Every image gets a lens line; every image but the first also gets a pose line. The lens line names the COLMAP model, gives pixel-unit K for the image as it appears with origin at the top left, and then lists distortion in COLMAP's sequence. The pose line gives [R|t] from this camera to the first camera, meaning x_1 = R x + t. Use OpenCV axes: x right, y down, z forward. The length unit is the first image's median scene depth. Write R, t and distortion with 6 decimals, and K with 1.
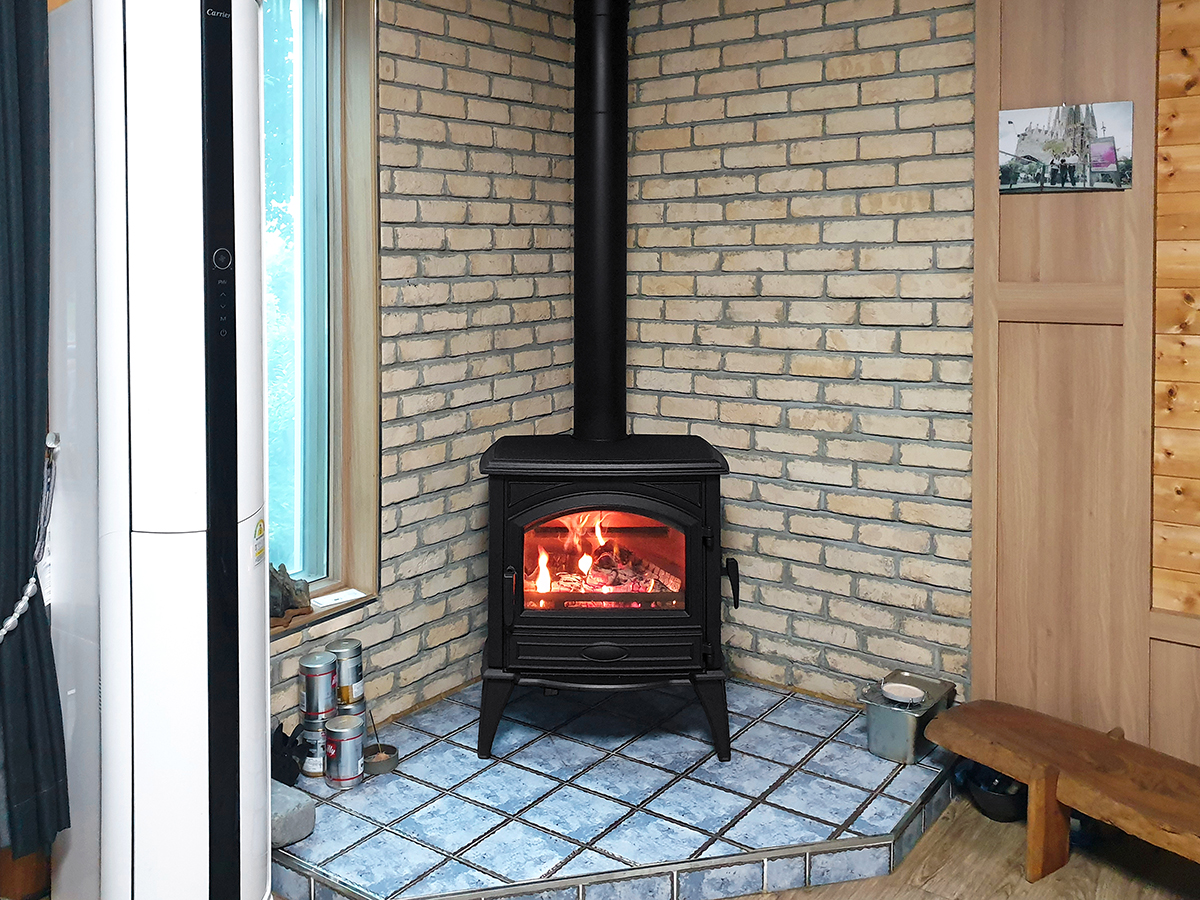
lens RADIAL K [[1082.8, 0, 561.7], [0, 1082.8, 346.1], [0, 0, 1]] dist [0.021866, -0.009769]
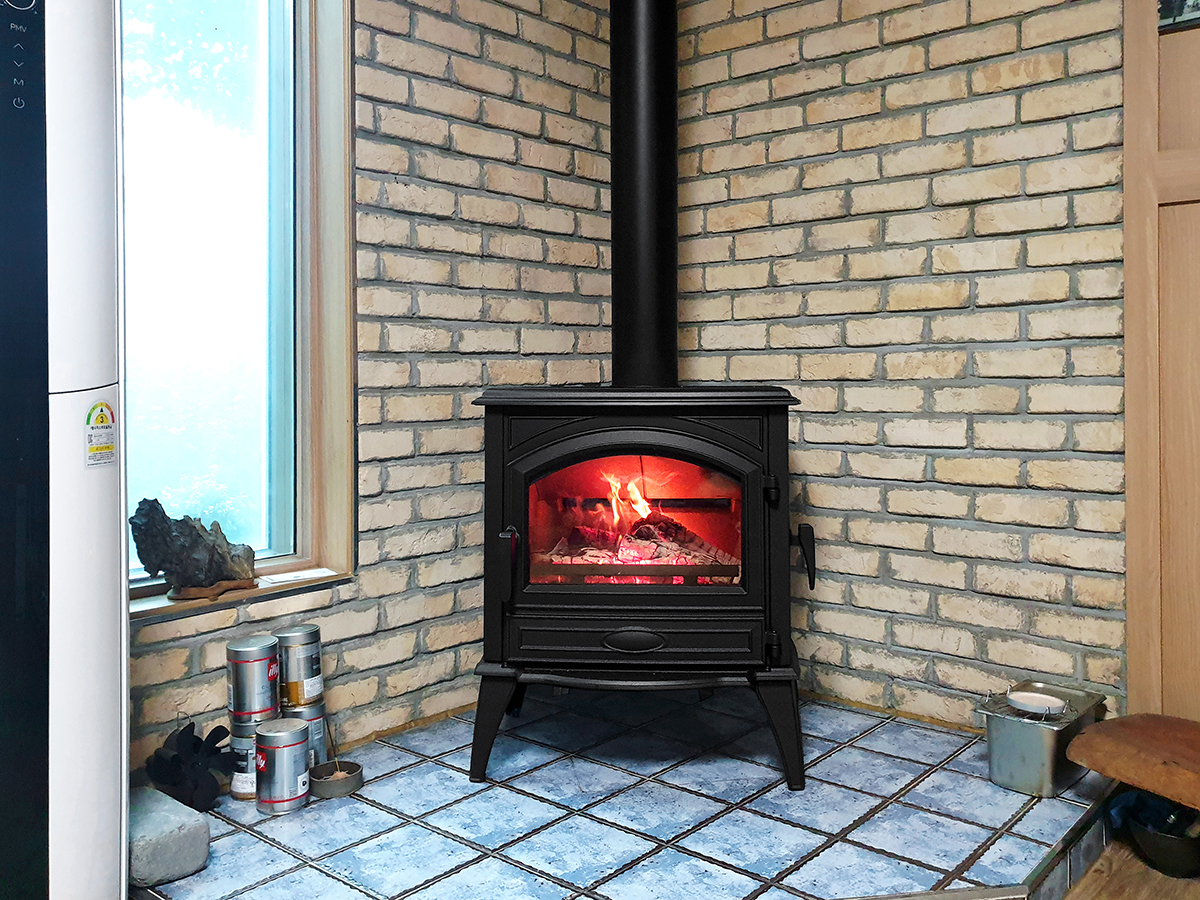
lens RADIAL K [[1028.5, 0, 665.6], [0, 1028.5, 428.3], [0, 0, 1]] dist [0.007489, 0.003125]
pose [[0.999424, 0.002257, -0.033852, 0.078174], [-0.003492, 0.999328, -0.036478, 0.147755], [0.033747, 0.036575, 0.998761, 0.258810]]
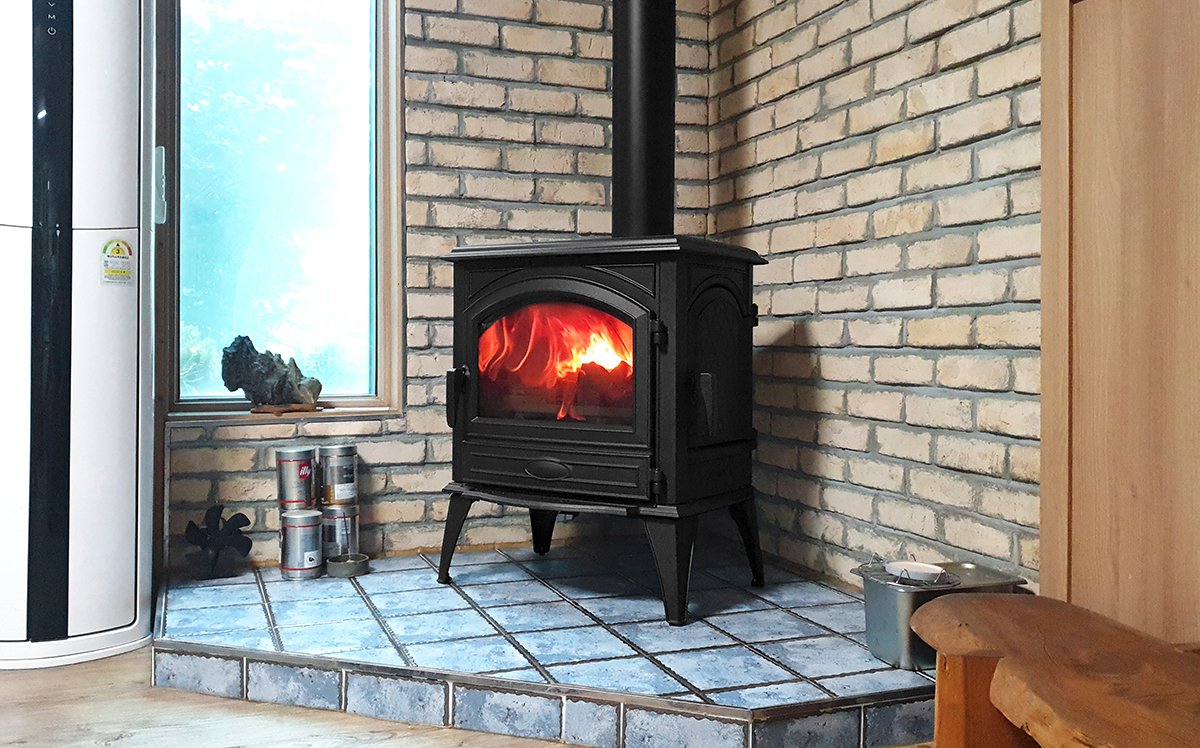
lens RADIAL K [[1051.5, 0, 634.8], [0, 1051.5, 420.9], [0, 0, 1]] dist [0.043375, -0.089953]
pose [[0.852105, 0.050731, -0.520906, 0.479947], [-0.055045, 0.998458, 0.007196, 0.216649], [0.520468, 0.022542, 0.853584, 0.315003]]
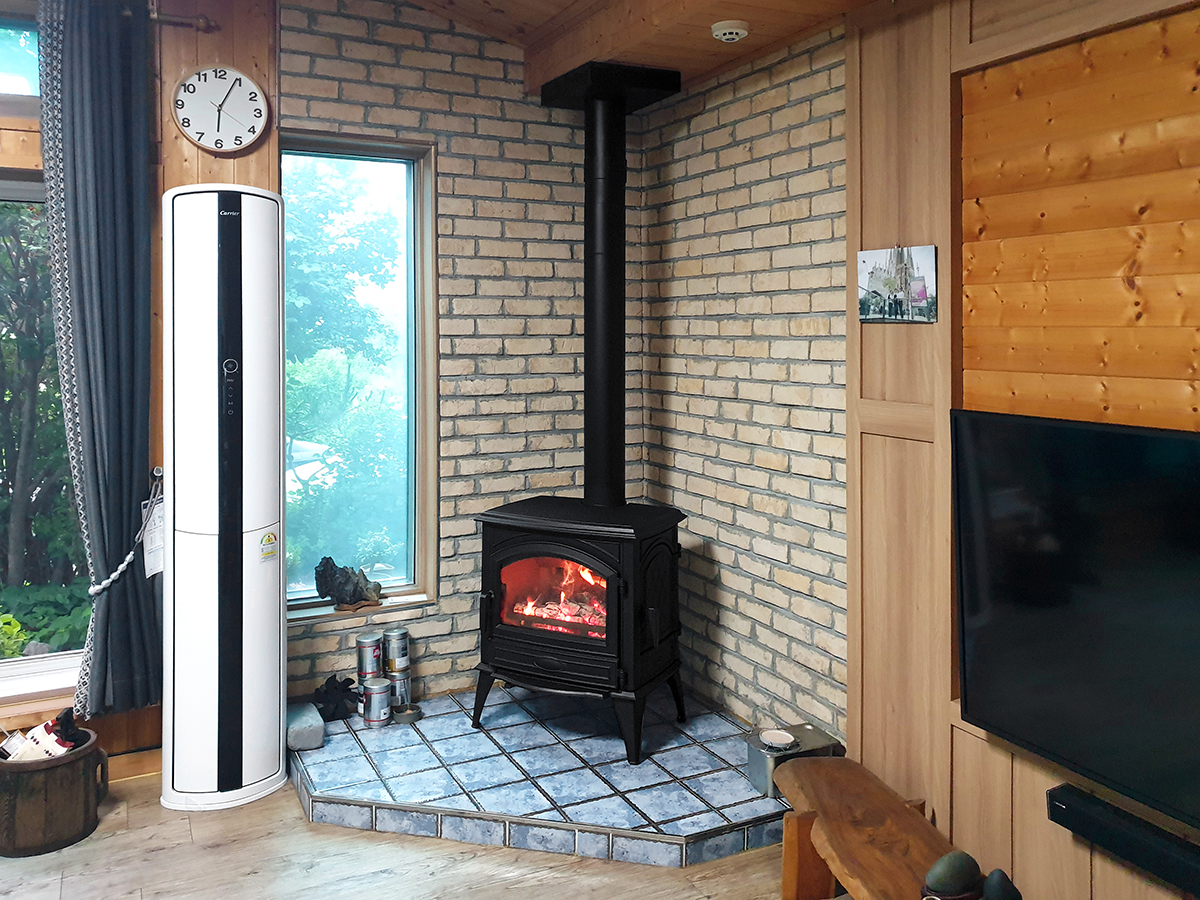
lens RADIAL K [[1028.5, 0, 651.1], [0, 1028.5, 423.4], [0, 0, 1]] dist [0.007489, 0.003125]
pose [[0.906050, 0.057082, -0.419303, 0.609675], [-0.048922, 0.998346, 0.030197, -0.050554], [0.420333, -0.006847, 0.907344, -0.075507]]
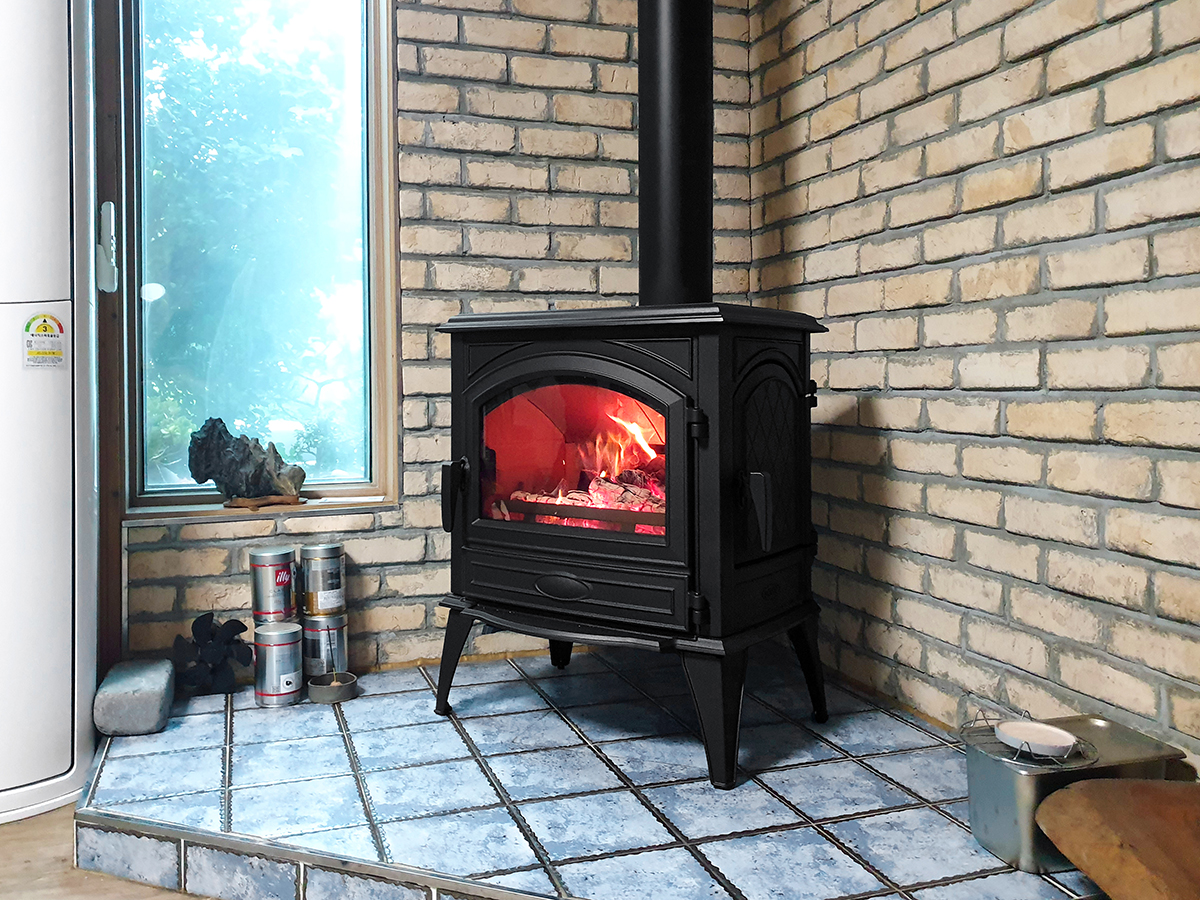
lens RADIAL K [[1028.5, 0, 629.3], [0, 1028.5, 445.5], [0, 0, 1]] dist [0.007489, 0.003125]
pose [[0.834556, 0.038899, -0.549548, 0.397511], [-0.048600, 0.998813, -0.003105, 0.176997], [0.548775, 0.029300, 0.835456, 0.440449]]
